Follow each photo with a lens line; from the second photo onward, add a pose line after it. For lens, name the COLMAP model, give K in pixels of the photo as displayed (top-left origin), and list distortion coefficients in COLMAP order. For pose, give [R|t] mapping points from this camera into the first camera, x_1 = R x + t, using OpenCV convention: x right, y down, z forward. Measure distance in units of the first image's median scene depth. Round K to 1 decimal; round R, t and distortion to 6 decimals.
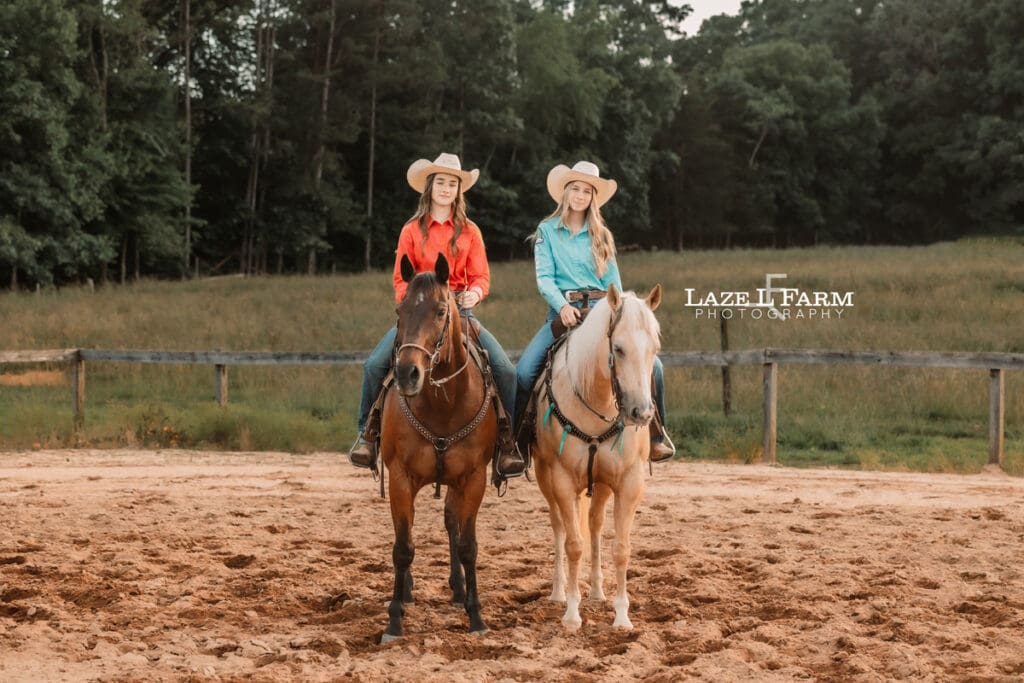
lens RADIAL K [[2656.3, 0, 509.7], [0, 2656.3, 282.0], [0, 0, 1]] dist [0.125998, 0.201157]
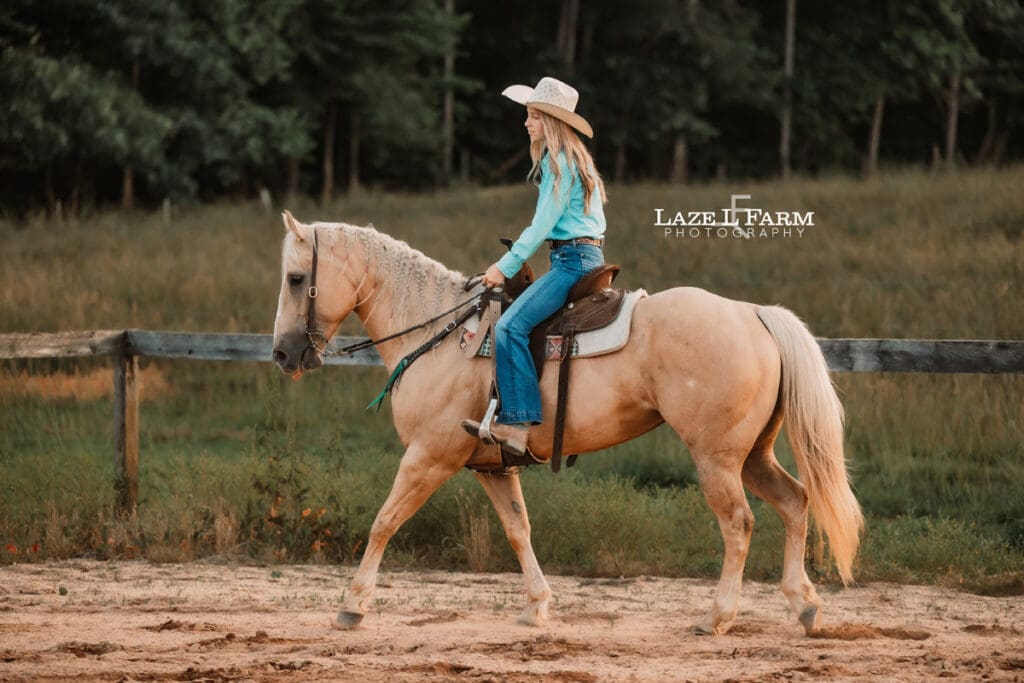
lens RADIAL K [[4139.1, 0, 512.0], [0, 4139.1, 341.5], [0, 0, 1]] dist [-0.080590, 0.558882]
pose [[0.992518, 0.005980, -0.121948, -0.011961], [-0.002142, 0.999499, 0.031579, 0.004909], [0.122076, -0.031081, 0.992034, 0.321472]]
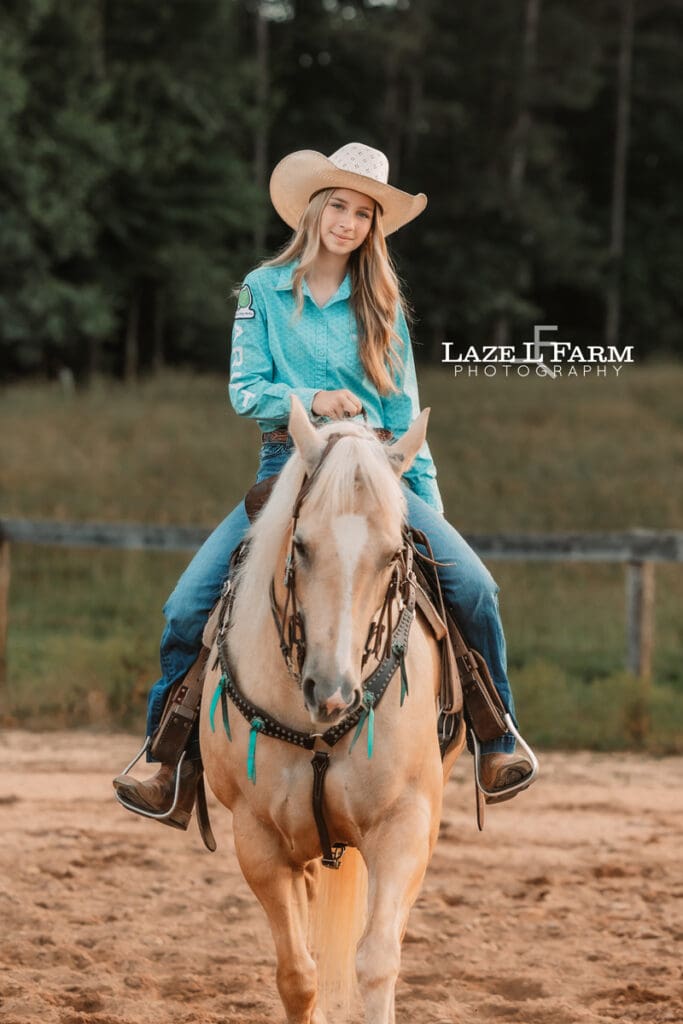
lens RADIAL K [[4882.5, 0, 428.3], [0, 4882.5, 510.9], [0, 0, 1]] dist [0.001438, -0.188126]
pose [[0.995614, 0.014996, -0.092350, -0.003310], [-0.012566, 0.999561, 0.026839, -0.000715], [0.092712, -0.025561, 0.995365, 0.135505]]
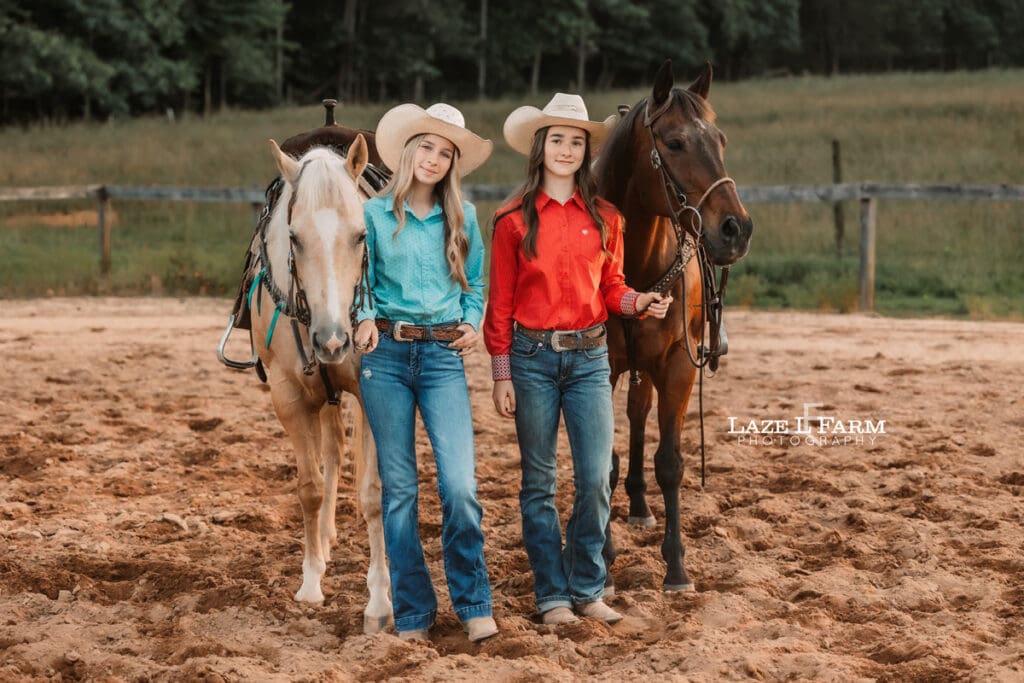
lens RADIAL K [[2918.2, 0, 541.3], [0, 2918.2, 342.3], [0, 0, 1]] dist [0.030900, 0.397404]
pose [[0.998506, 0.000579, -0.054638, 0.038698], [0.003642, 0.997015, 0.077119, 0.002832], [0.054519, -0.077203, 0.995524, 0.032367]]
